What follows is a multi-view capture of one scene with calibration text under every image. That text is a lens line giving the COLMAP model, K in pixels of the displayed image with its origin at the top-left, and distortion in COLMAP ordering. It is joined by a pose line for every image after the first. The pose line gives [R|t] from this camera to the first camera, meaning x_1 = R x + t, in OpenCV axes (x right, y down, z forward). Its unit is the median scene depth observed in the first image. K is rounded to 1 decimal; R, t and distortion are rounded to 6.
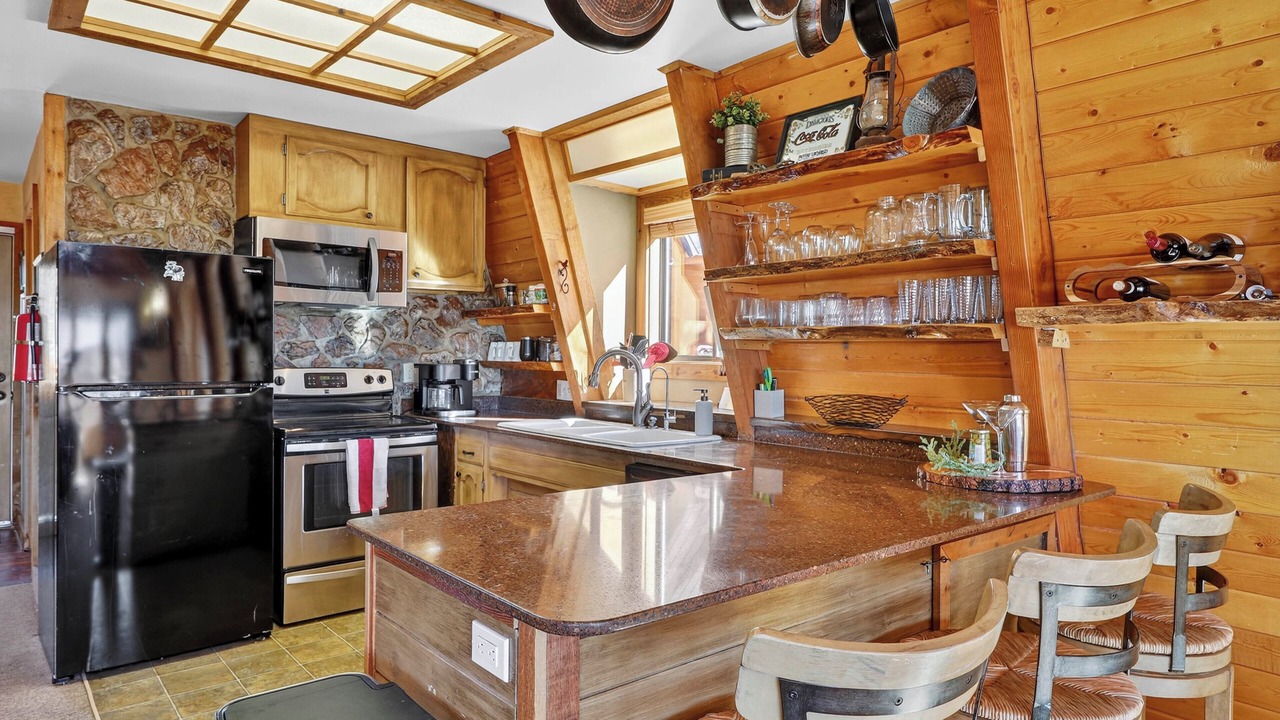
lens RADIAL K [[725.7, 0, 640.0], [0, 725.7, 360.0], [0, 0, 1]] dist [-0.000707, -0.000640]
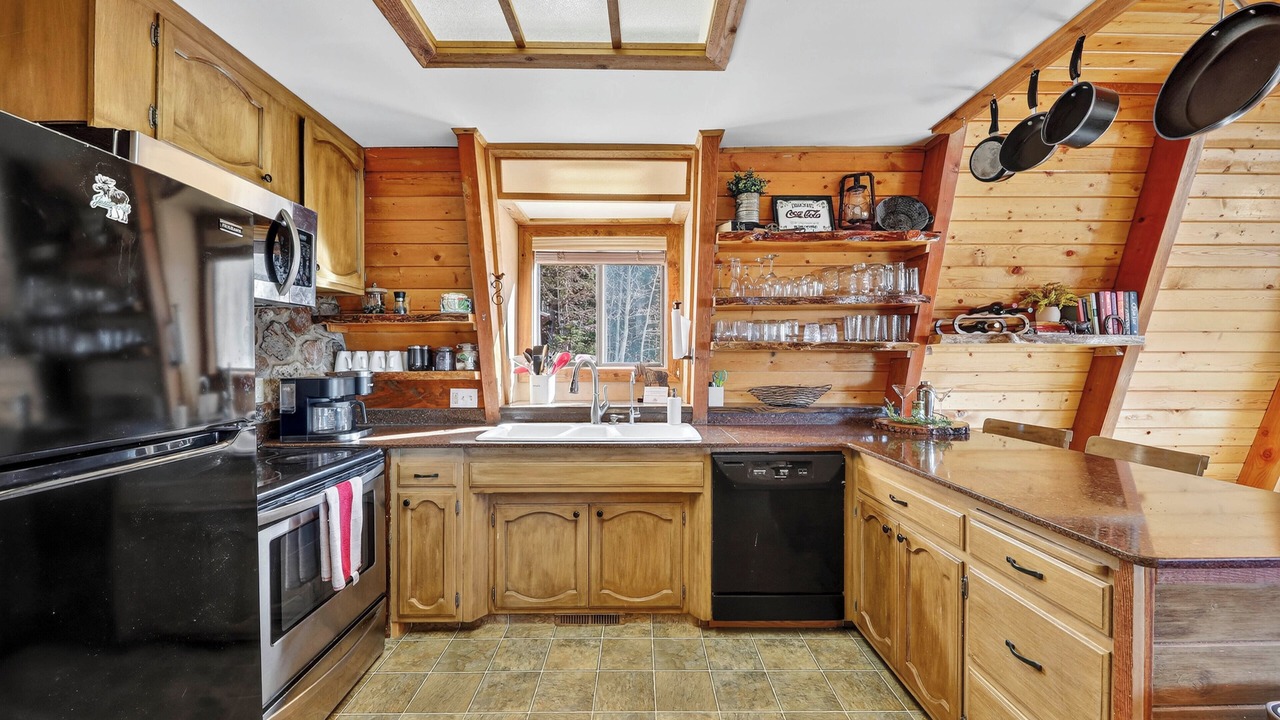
lens RADIAL K [[471.8, 0, 640.0], [0, 471.8, 360.0], [0, 0, 1]] dist [-0.000377, -0.000271]
pose [[0.669170, -0.010858, 0.743030, -0.509214], [0.016615, 0.999862, -0.000352, -0.009964], [-0.742923, 0.012581, 0.669258, 0.431020]]
